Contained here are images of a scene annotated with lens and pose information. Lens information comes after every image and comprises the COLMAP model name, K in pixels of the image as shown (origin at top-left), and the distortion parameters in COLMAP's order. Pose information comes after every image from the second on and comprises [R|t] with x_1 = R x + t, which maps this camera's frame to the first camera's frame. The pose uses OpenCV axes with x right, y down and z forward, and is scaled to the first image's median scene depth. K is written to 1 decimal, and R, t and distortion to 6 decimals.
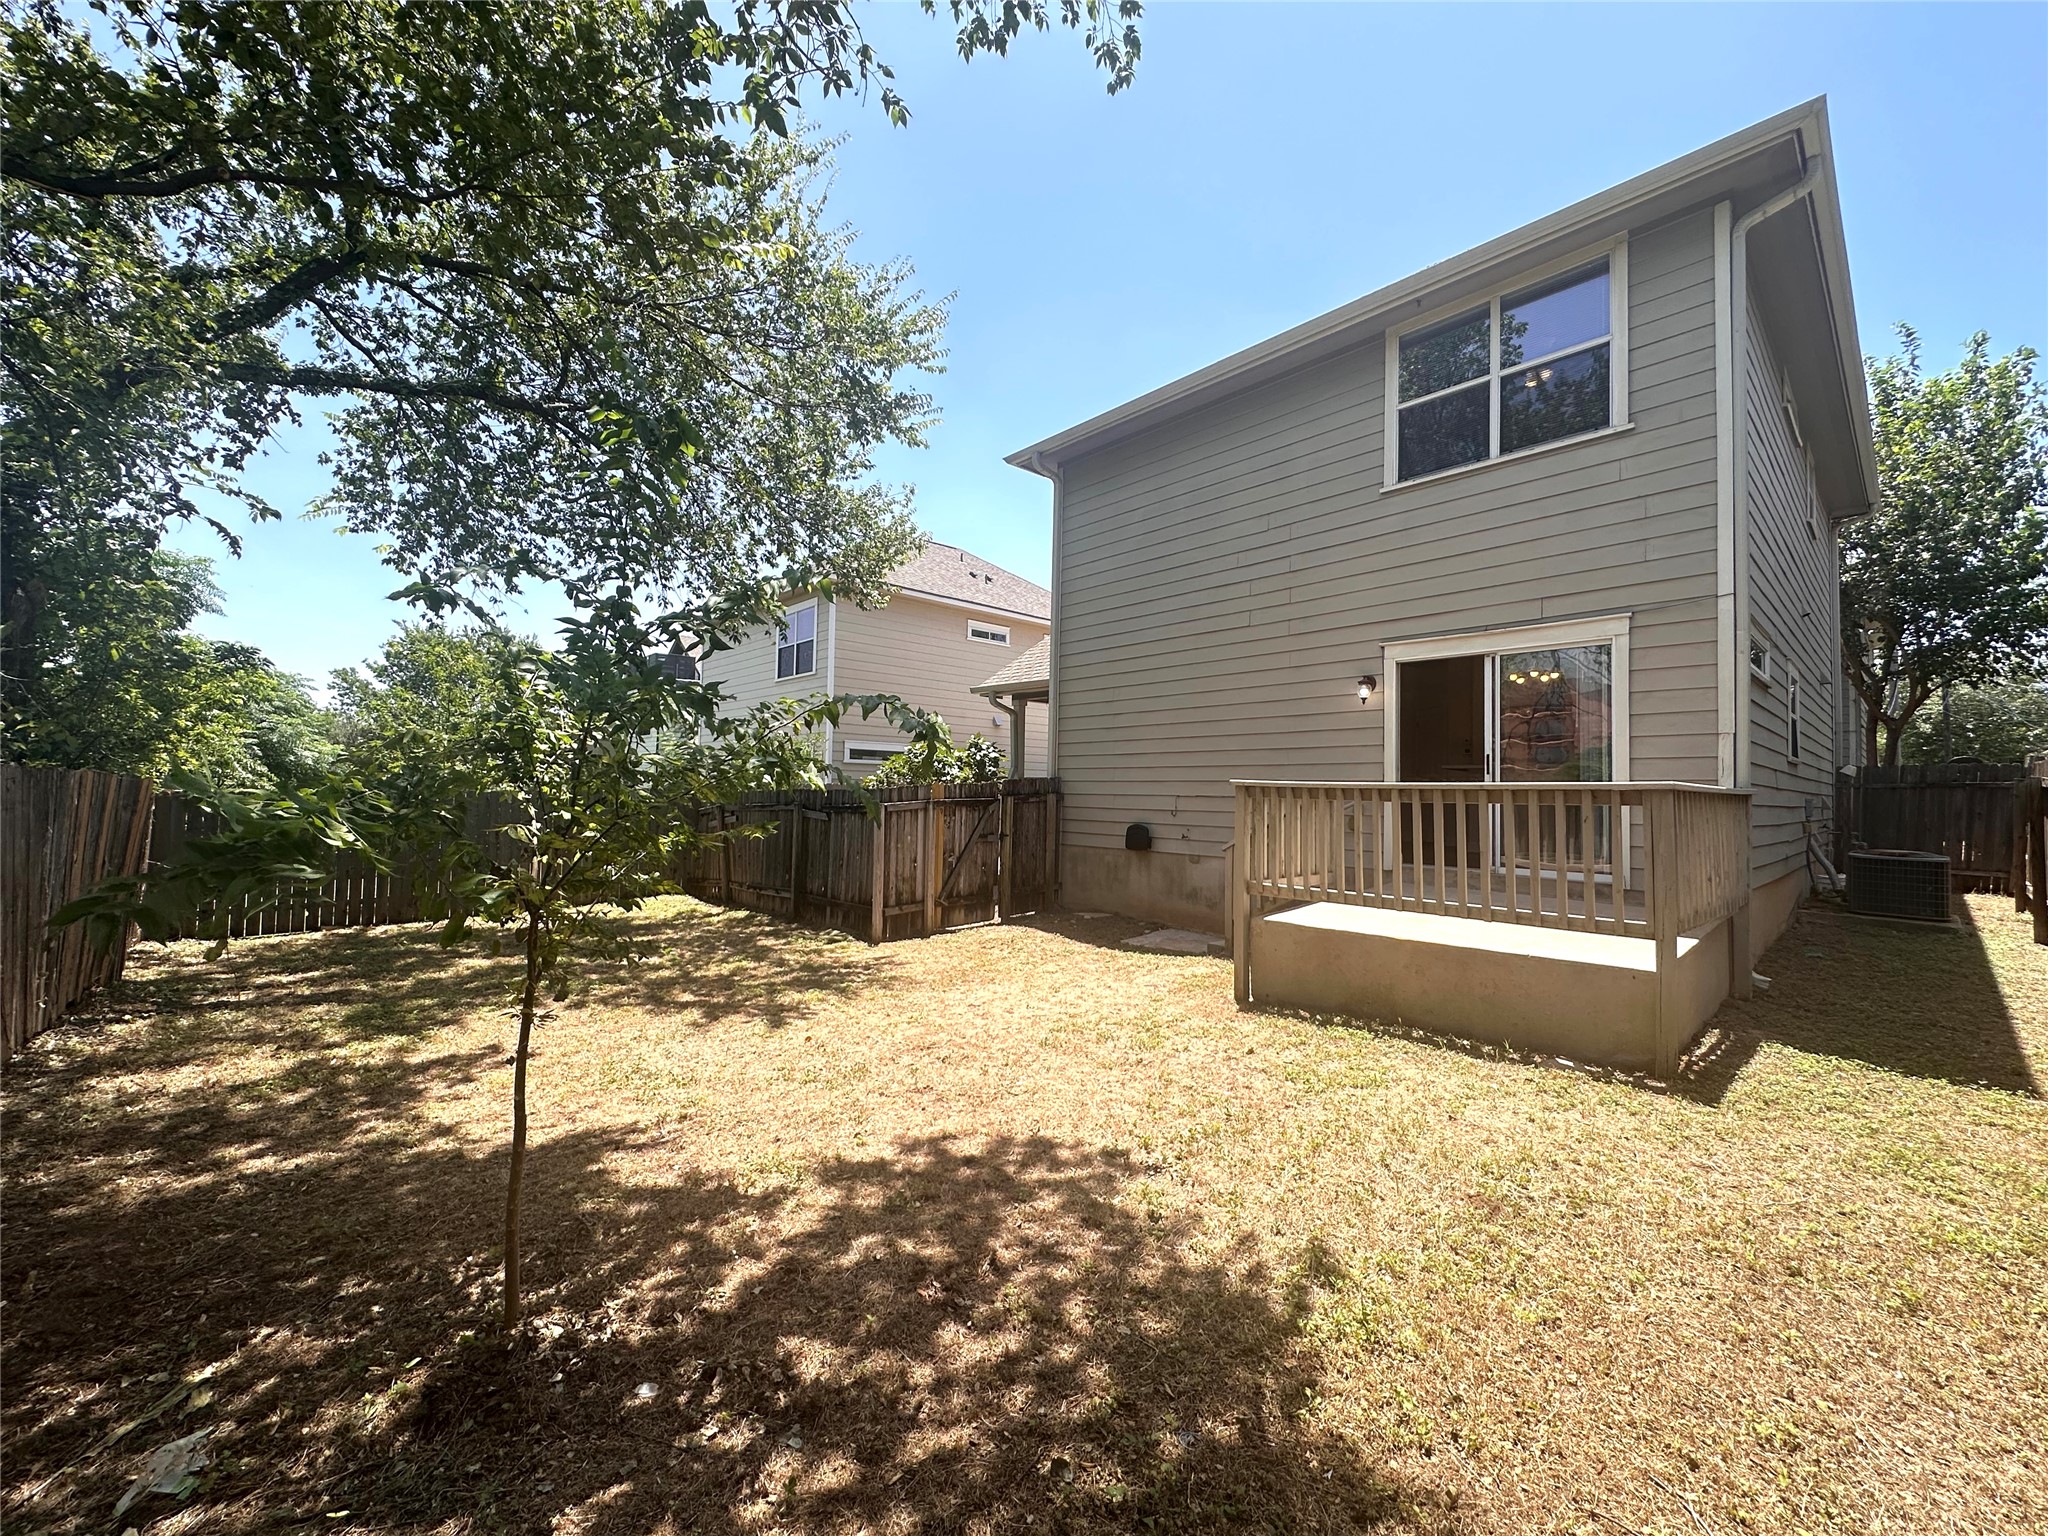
lens RADIAL K [[826.0, 0, 1022.9], [0, 826.0, 763.3], [0, 0, 1]] dist [-0.001325, 0.000014]
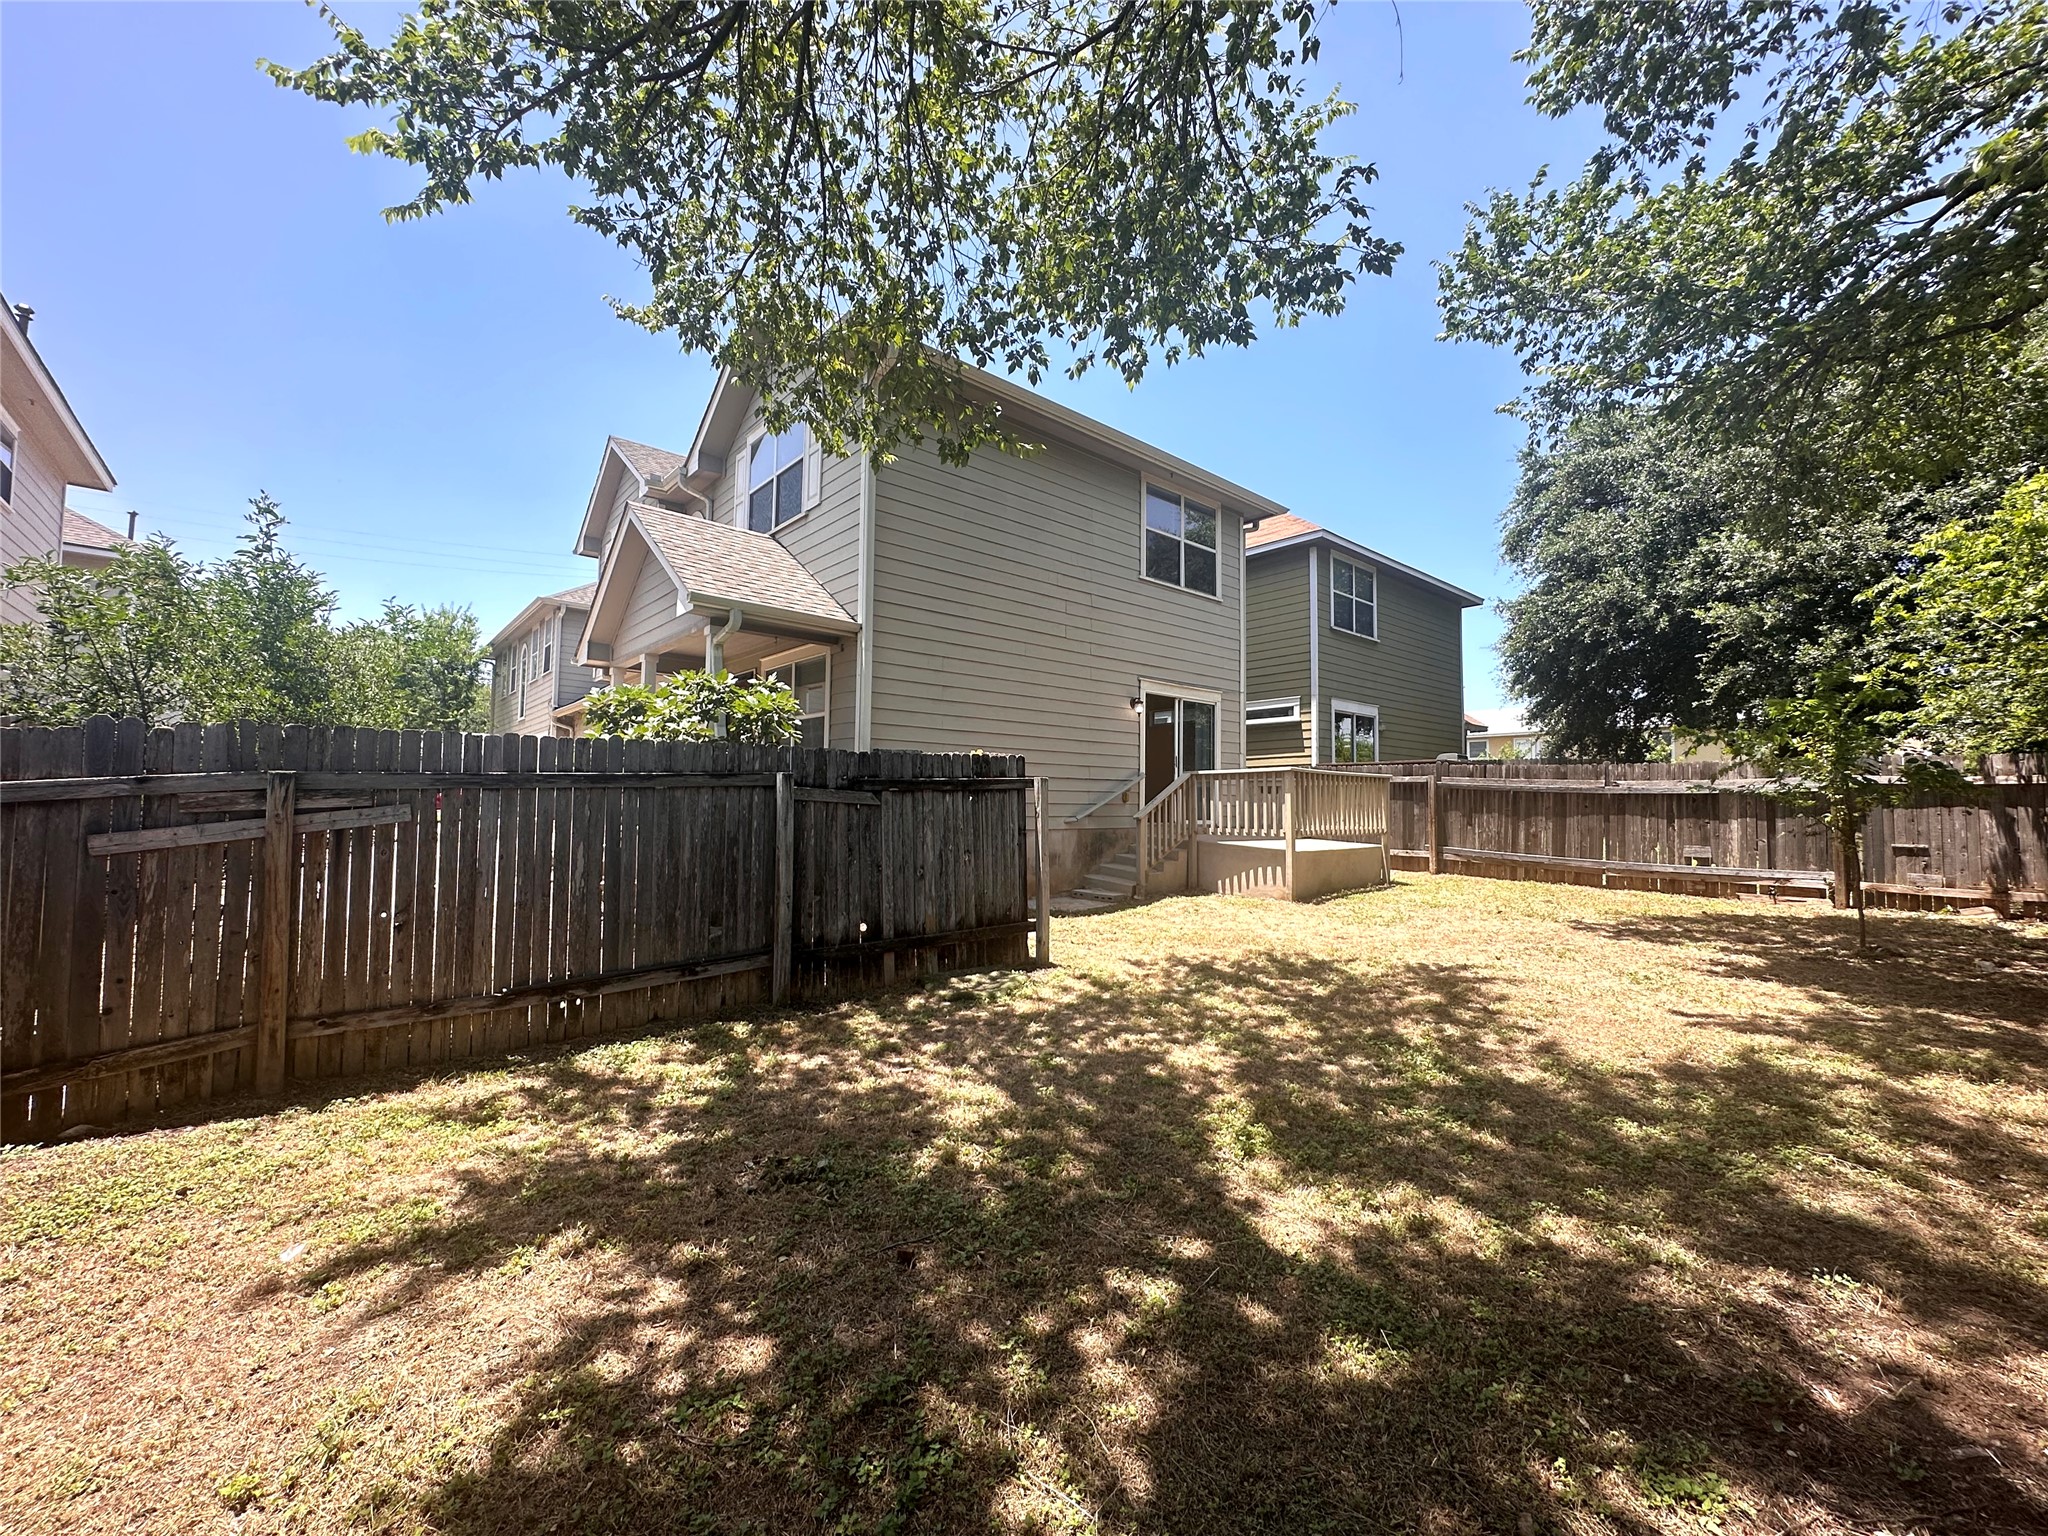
lens RADIAL K [[826.0, 0, 1022.8], [0, 826.0, 769.7], [0, 0, 1]] dist [-0.001325, 0.000014]
pose [[0.024737, 0.030231, 0.999237, -1.083999], [-0.047085, 0.998469, -0.029042, 0.076578], [-0.998585, -0.046331, 0.026122, 1.180331]]
